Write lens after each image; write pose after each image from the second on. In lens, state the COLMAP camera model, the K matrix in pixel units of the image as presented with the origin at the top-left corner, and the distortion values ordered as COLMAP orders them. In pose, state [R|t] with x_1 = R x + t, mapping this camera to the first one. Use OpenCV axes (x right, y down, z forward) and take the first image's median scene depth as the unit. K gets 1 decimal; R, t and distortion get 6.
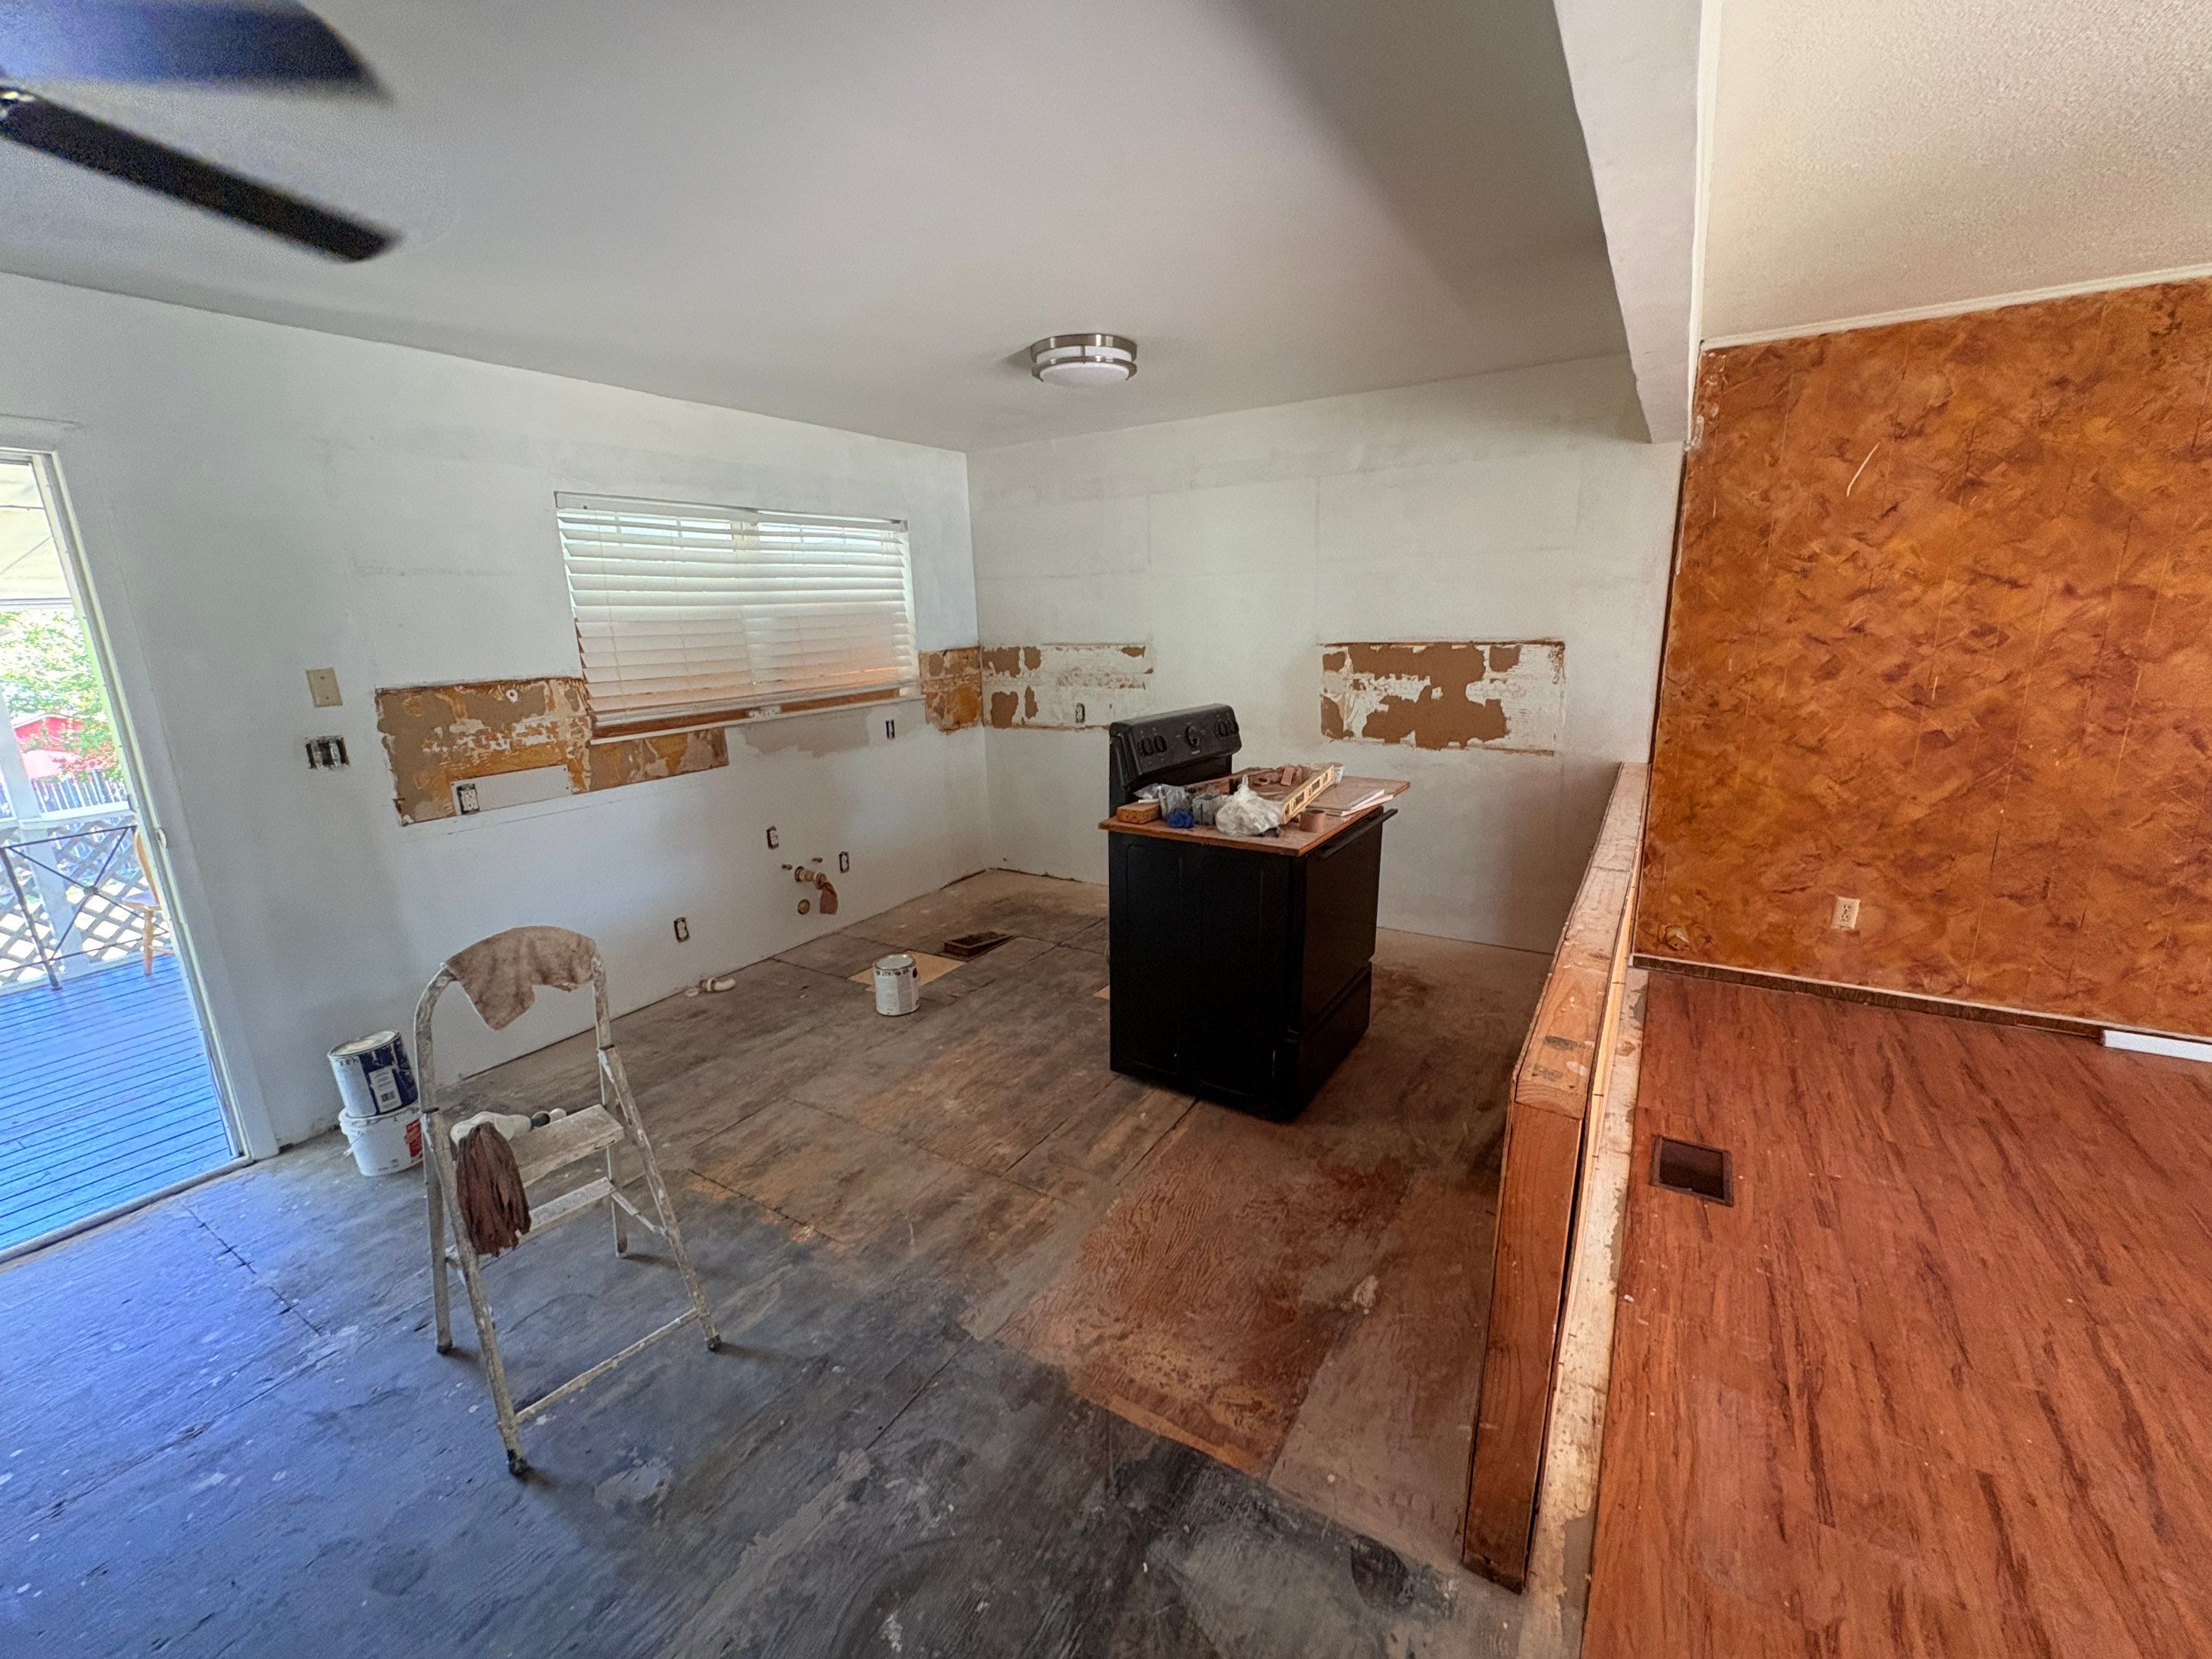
lens RADIAL K [[911.2, 0, 1107.2], [0, 911.2, 825.5], [0, 0, 1]] dist [0.003966, -0.000819]
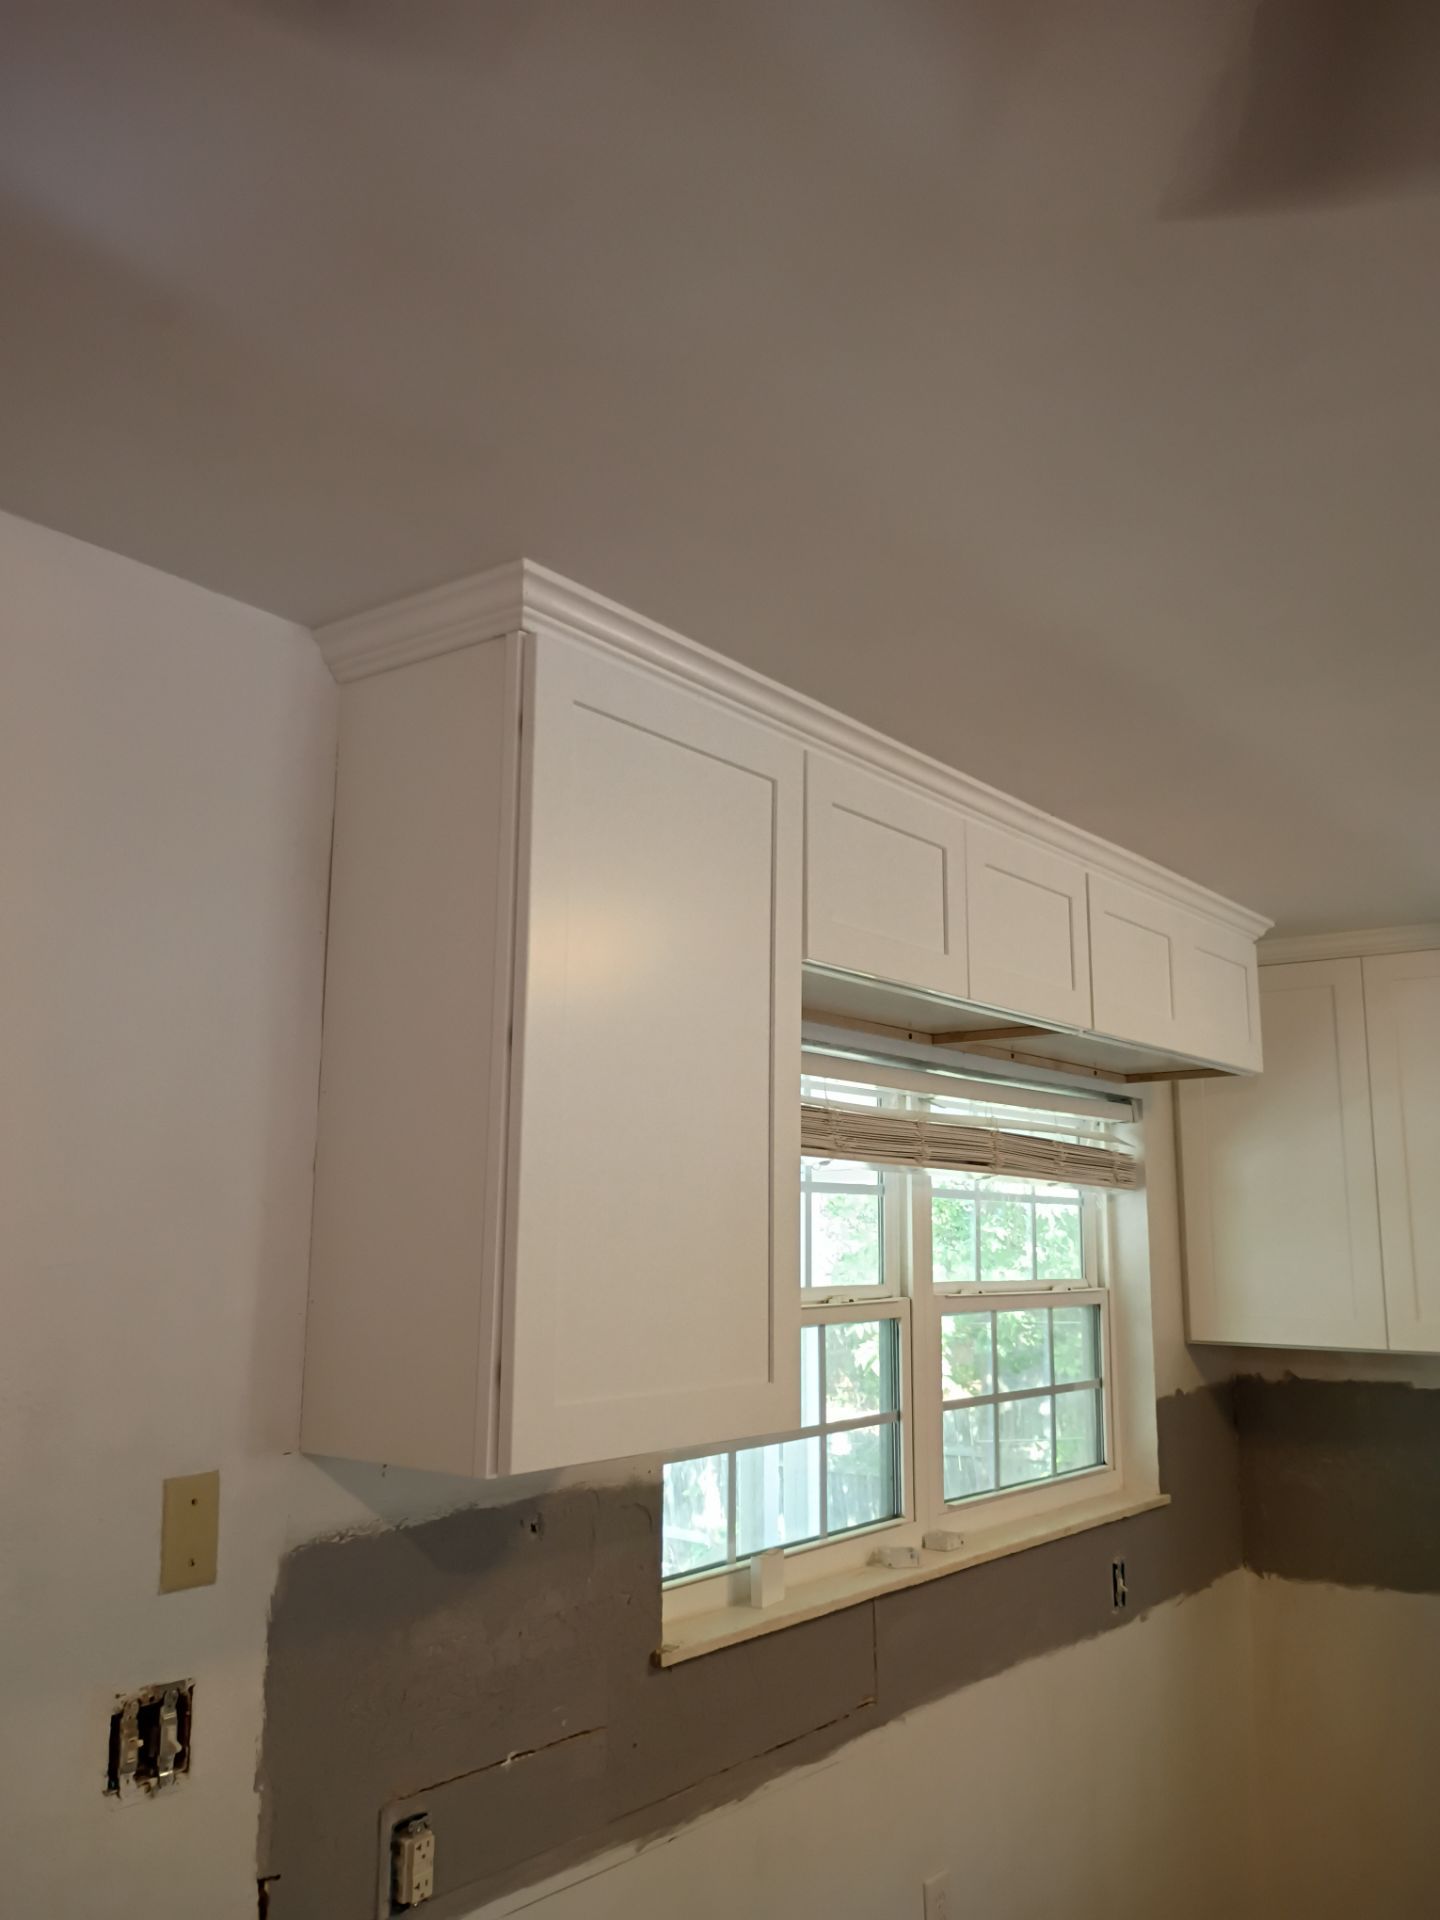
lens RADIAL K [[1587.4, 0, 726.5], [0, 1587.4, 964.4], [0, 0, 1]] dist [0.063121, -0.079040]
pose [[0.995159, 0.014522, -0.097198, -0.496651], [-0.051856, 0.917730, -0.393806, -0.098924], [0.083482, 0.396940, 0.914040, 0.312645]]
